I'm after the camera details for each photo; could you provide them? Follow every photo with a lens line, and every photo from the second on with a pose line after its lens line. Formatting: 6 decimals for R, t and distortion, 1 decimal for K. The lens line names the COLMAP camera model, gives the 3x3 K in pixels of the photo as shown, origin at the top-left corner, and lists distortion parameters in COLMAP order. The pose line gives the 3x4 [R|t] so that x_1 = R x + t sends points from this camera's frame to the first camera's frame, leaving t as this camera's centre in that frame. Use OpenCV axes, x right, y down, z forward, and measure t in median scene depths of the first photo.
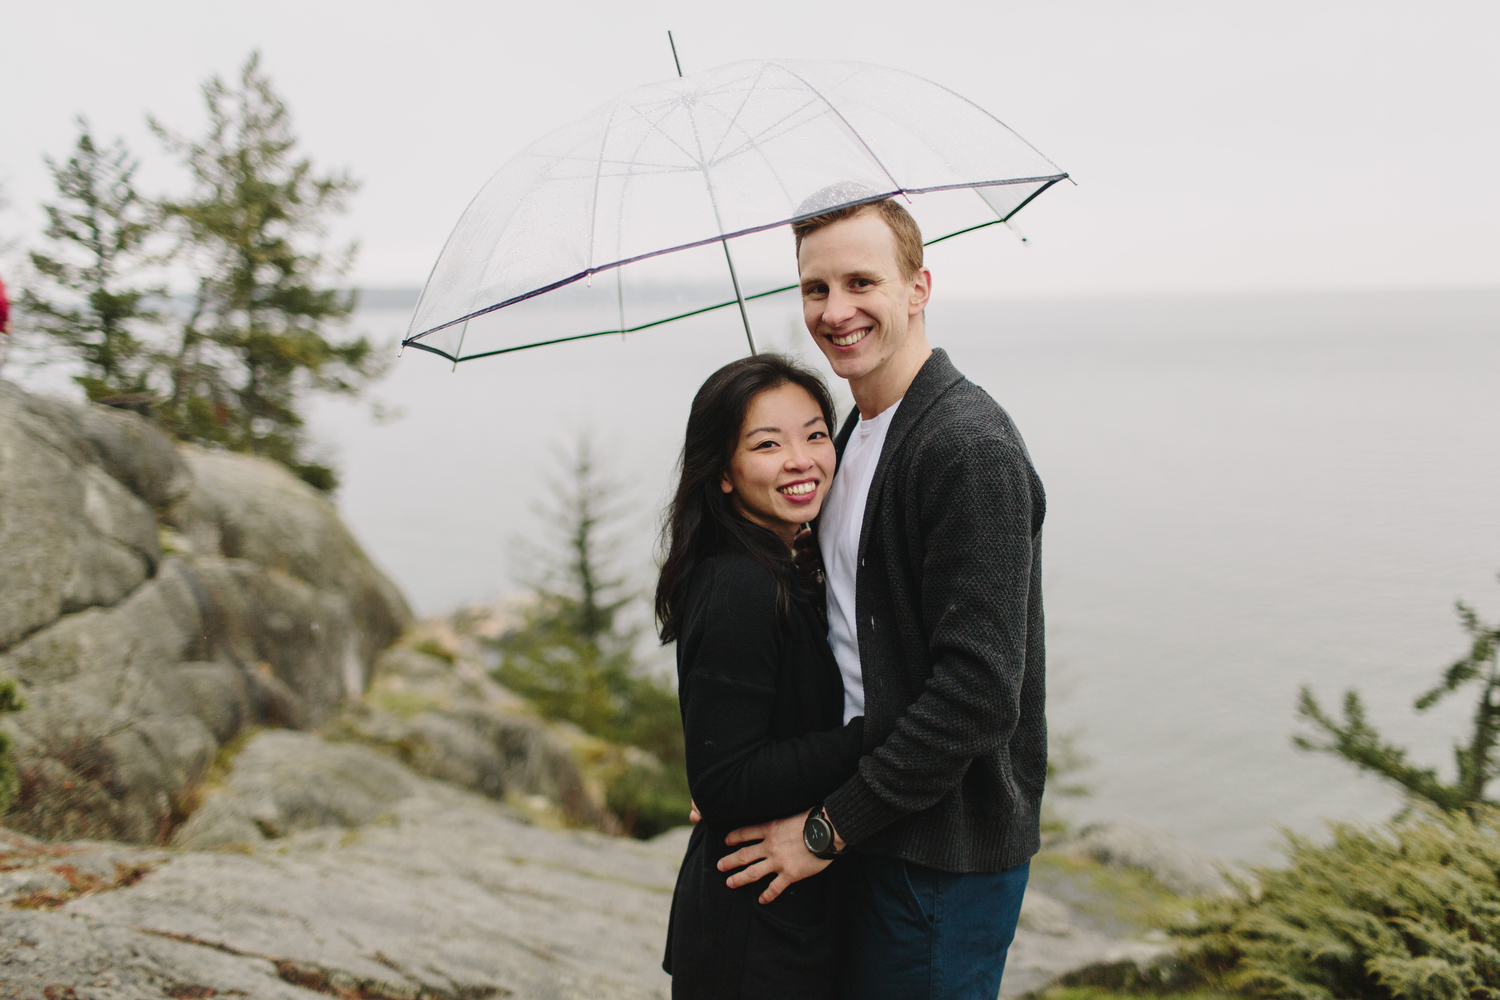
lens RADIAL K [[1451.1, 0, 752.6], [0, 1451.1, 501.9], [0, 0, 1]] dist [0.000732, 0.004138]
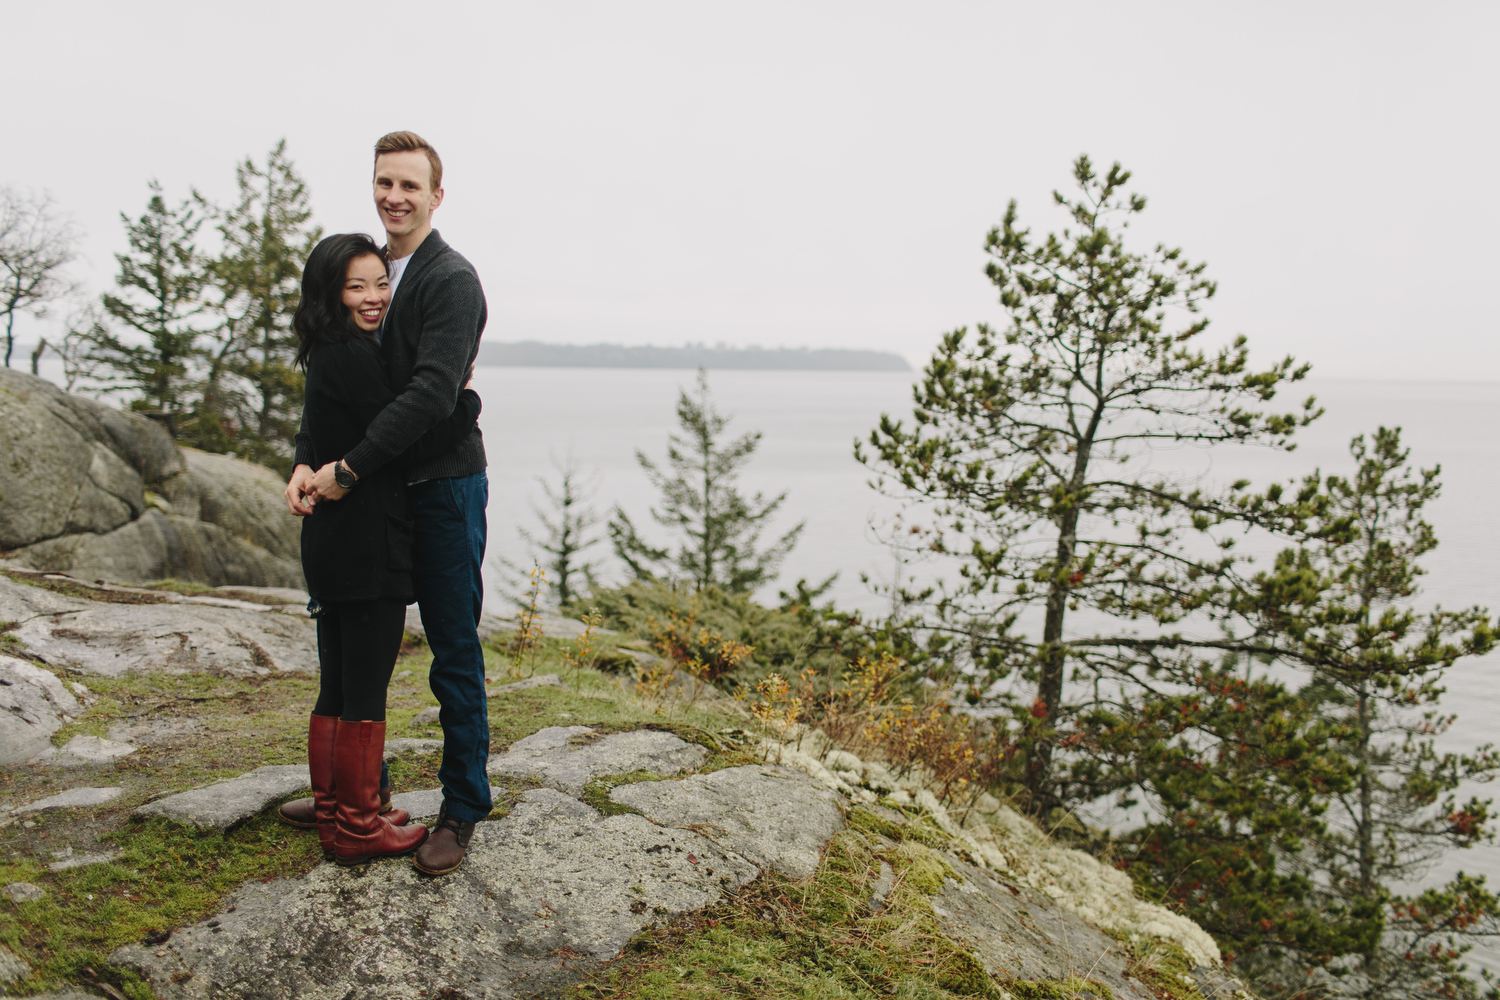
lens RADIAL K [[1451.1, 0, 752.6], [0, 1451.1, 501.9], [0, 0, 1]] dist [0.000732, 0.004138]
pose [[0.998036, 0.040832, -0.047498, 0.172375], [-0.042934, 0.998103, -0.044119, 0.045695], [0.045607, 0.046072, 0.997896, -0.267462]]
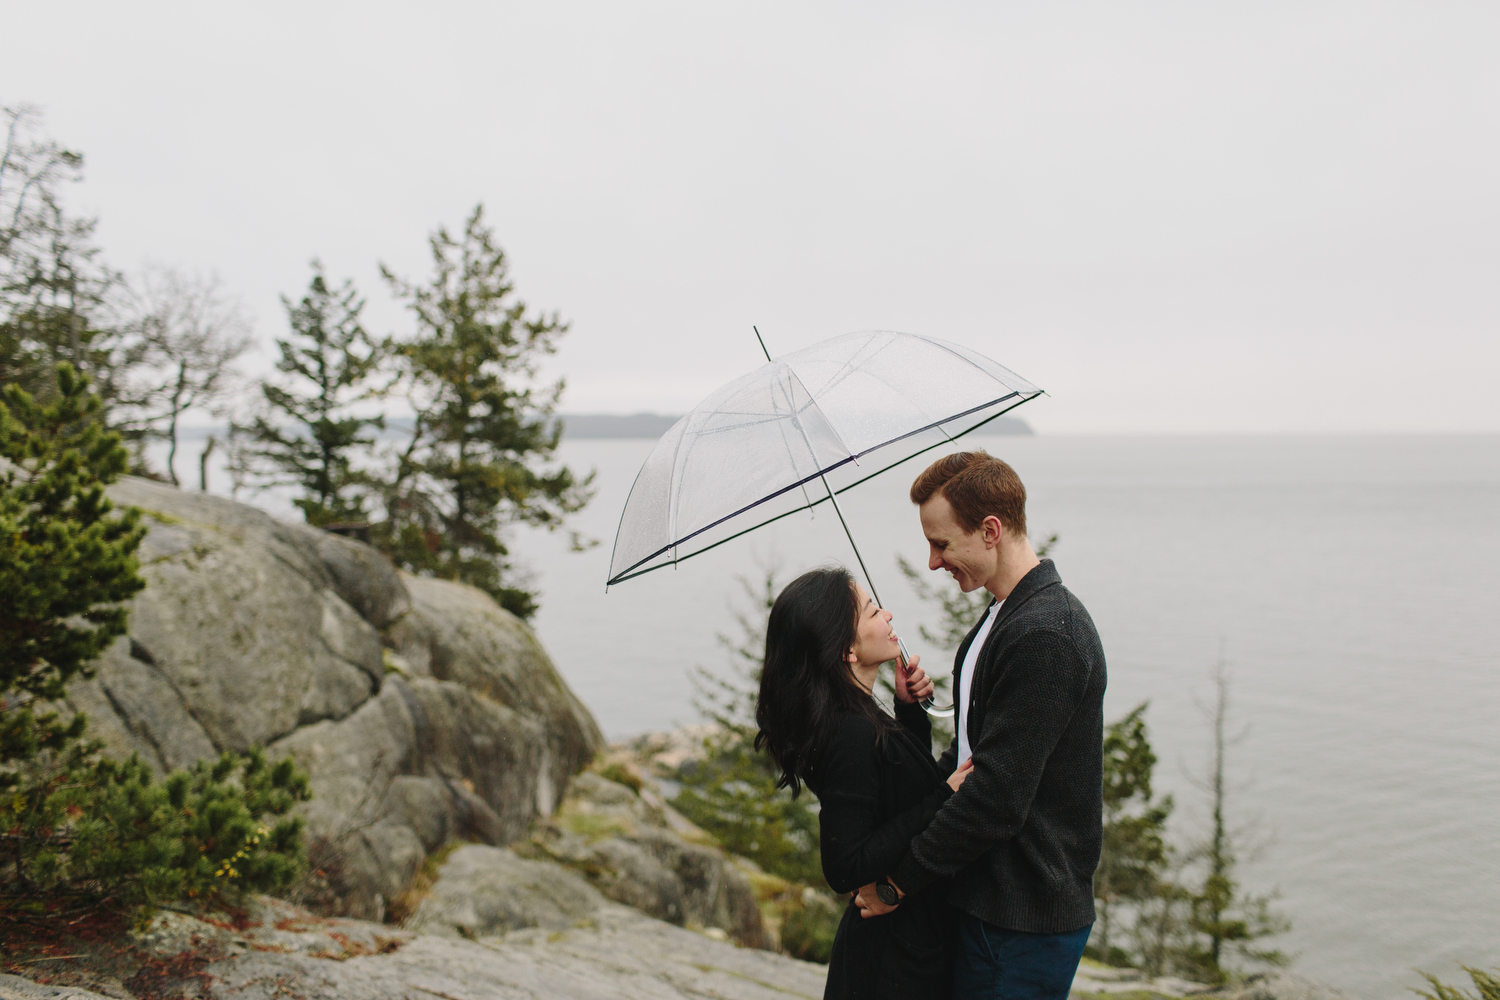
lens RADIAL K [[1475.5, 0, 746.8], [0, 1475.5, 496.5], [0, 0, 1]] dist [-0.005957, 0.005662]
pose [[0.991130, 0.020870, -0.131249, 0.002721], [-0.033153, 0.995197, -0.092106, -0.001571], [0.128696, 0.095640, 0.987061, -0.044371]]
